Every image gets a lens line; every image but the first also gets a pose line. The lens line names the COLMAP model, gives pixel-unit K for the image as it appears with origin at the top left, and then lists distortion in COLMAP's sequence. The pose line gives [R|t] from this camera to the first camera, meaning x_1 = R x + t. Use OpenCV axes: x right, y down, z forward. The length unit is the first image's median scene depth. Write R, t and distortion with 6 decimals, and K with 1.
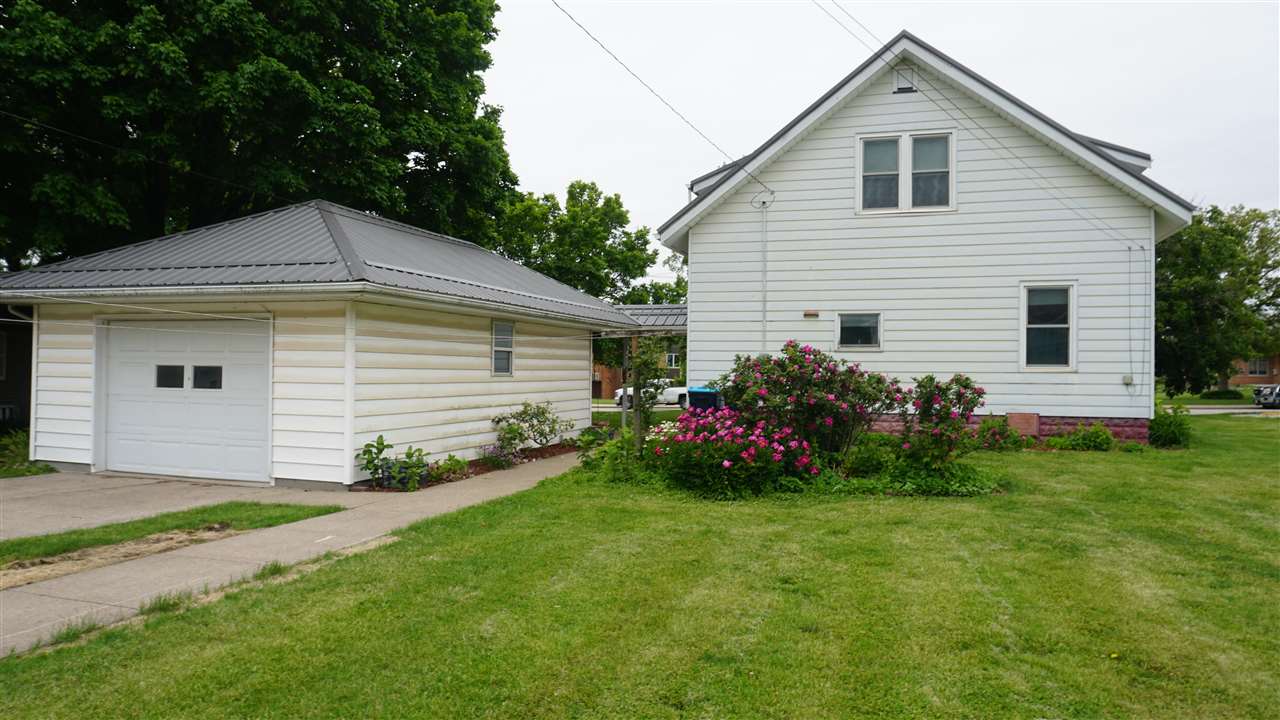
lens RADIAL K [[851.5, 0, 640.7], [0, 851.5, 358.7], [0, 0, 1]] dist [-0.035834, 0.019777]
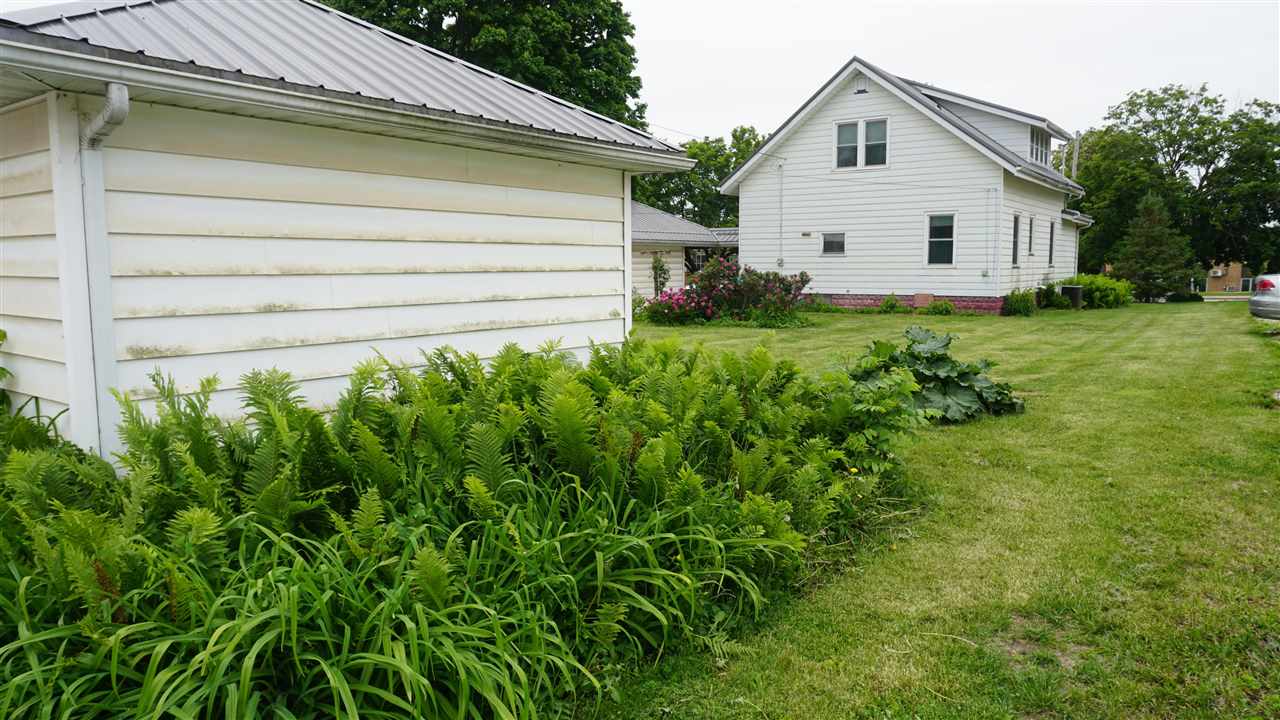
lens RADIAL K [[851.5, 0, 643.5], [0, 851.5, 350.7], [0, 0, 1]] dist [-0.035834, 0.019777]
pose [[0.943907, 0.020599, -0.329567, 0.470035], [0.016594, 0.993832, 0.109643, -0.014394], [0.329793, -0.108962, 0.937744, -0.697743]]
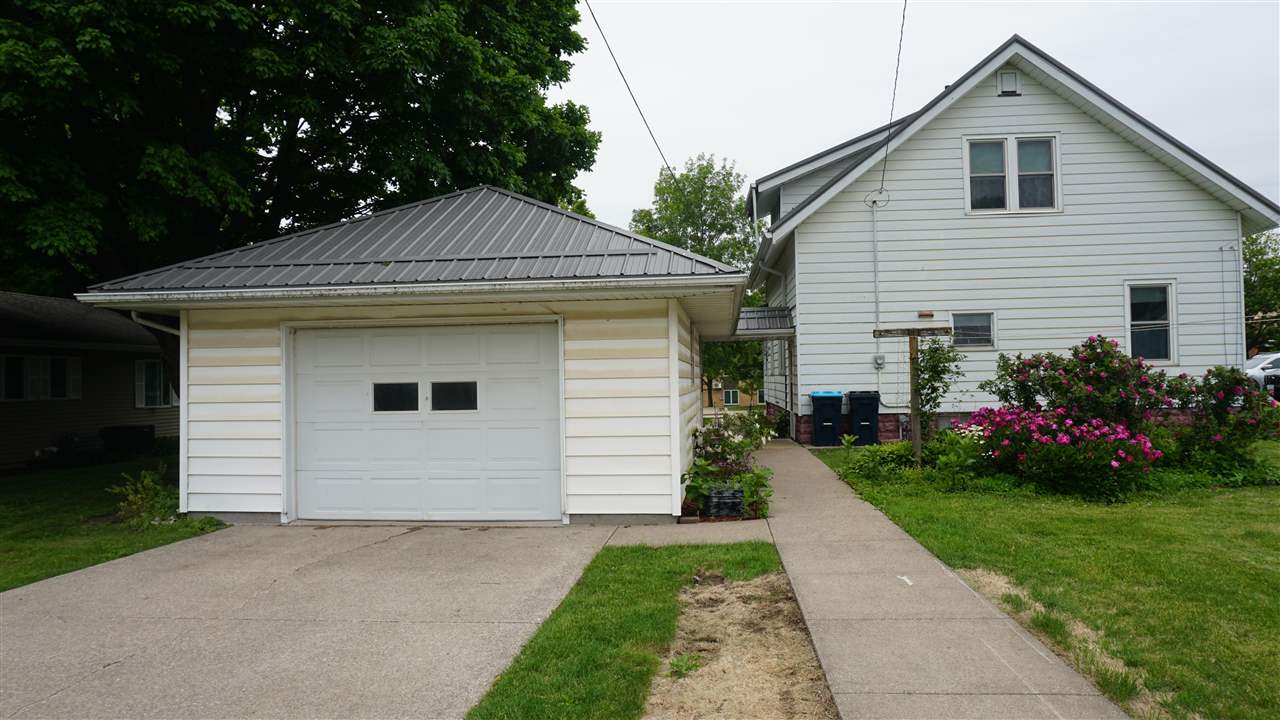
lens RADIAL K [[851.5, 0, 640.5], [0, 851.5, 360.0], [0, 0, 1]] dist [-0.035834, 0.019777]
pose [[0.974290, -0.025154, 0.223887, -0.363767], [0.027666, 0.999585, -0.008088, -0.000662], [-0.223590, 0.014074, 0.974582, 0.114601]]
